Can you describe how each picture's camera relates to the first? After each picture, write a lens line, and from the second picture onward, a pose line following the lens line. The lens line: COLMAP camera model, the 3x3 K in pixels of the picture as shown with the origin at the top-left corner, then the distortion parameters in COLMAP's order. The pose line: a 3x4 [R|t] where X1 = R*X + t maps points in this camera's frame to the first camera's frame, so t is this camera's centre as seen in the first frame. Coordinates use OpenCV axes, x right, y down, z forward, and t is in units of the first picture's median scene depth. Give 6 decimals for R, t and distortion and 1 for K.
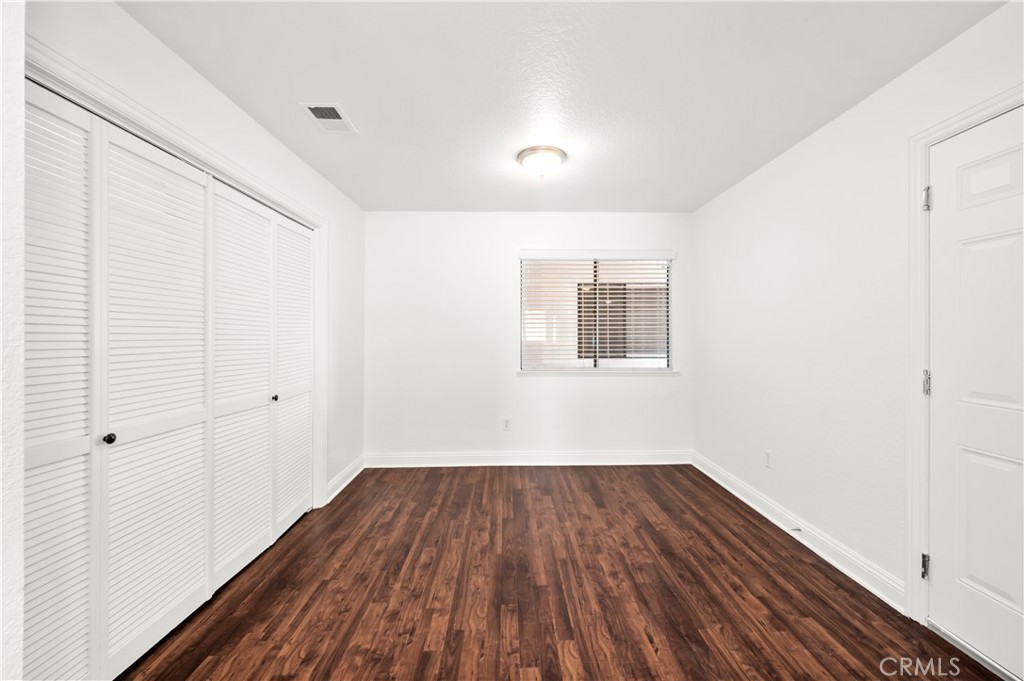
lens RADIAL K [[420.2, 0, 514.9], [0, 420.2, 337.1], [0, 0, 1]] dist [0.001853, -0.000580]
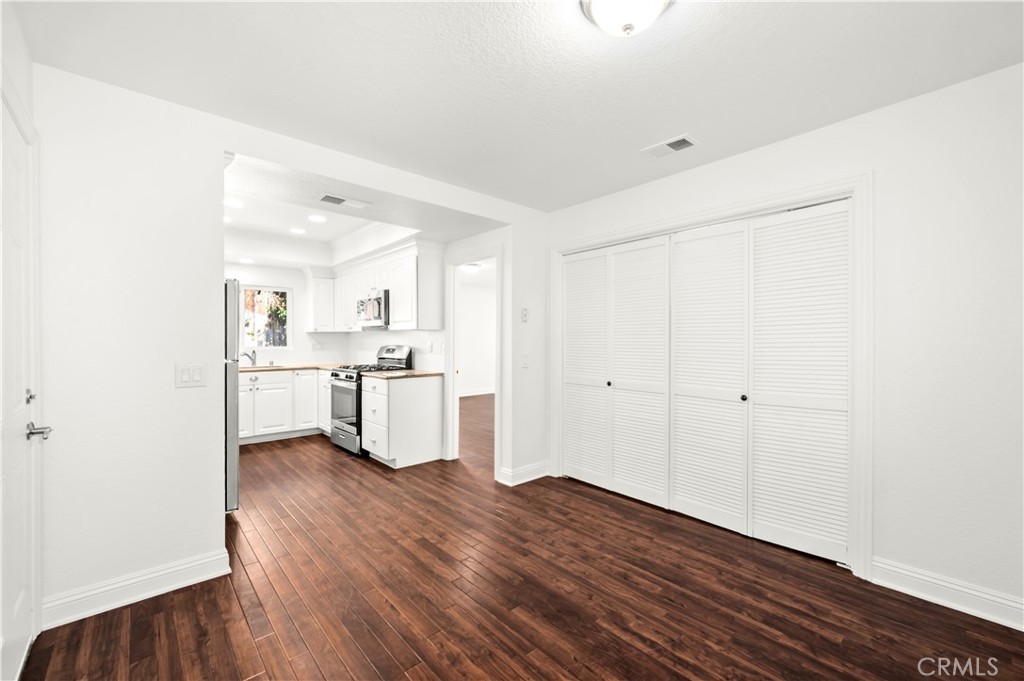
lens RADIAL K [[420.2, 0, 514.9], [0, 420.2, 340.4], [0, 0, 1]] dist [0.001853, -0.000580]
pose [[-0.757605, 0.002943, -0.652706, 0.627413], [-0.000236, 0.999989, 0.004783, -0.005527], [0.652713, 0.003777, -0.757596, 1.601510]]
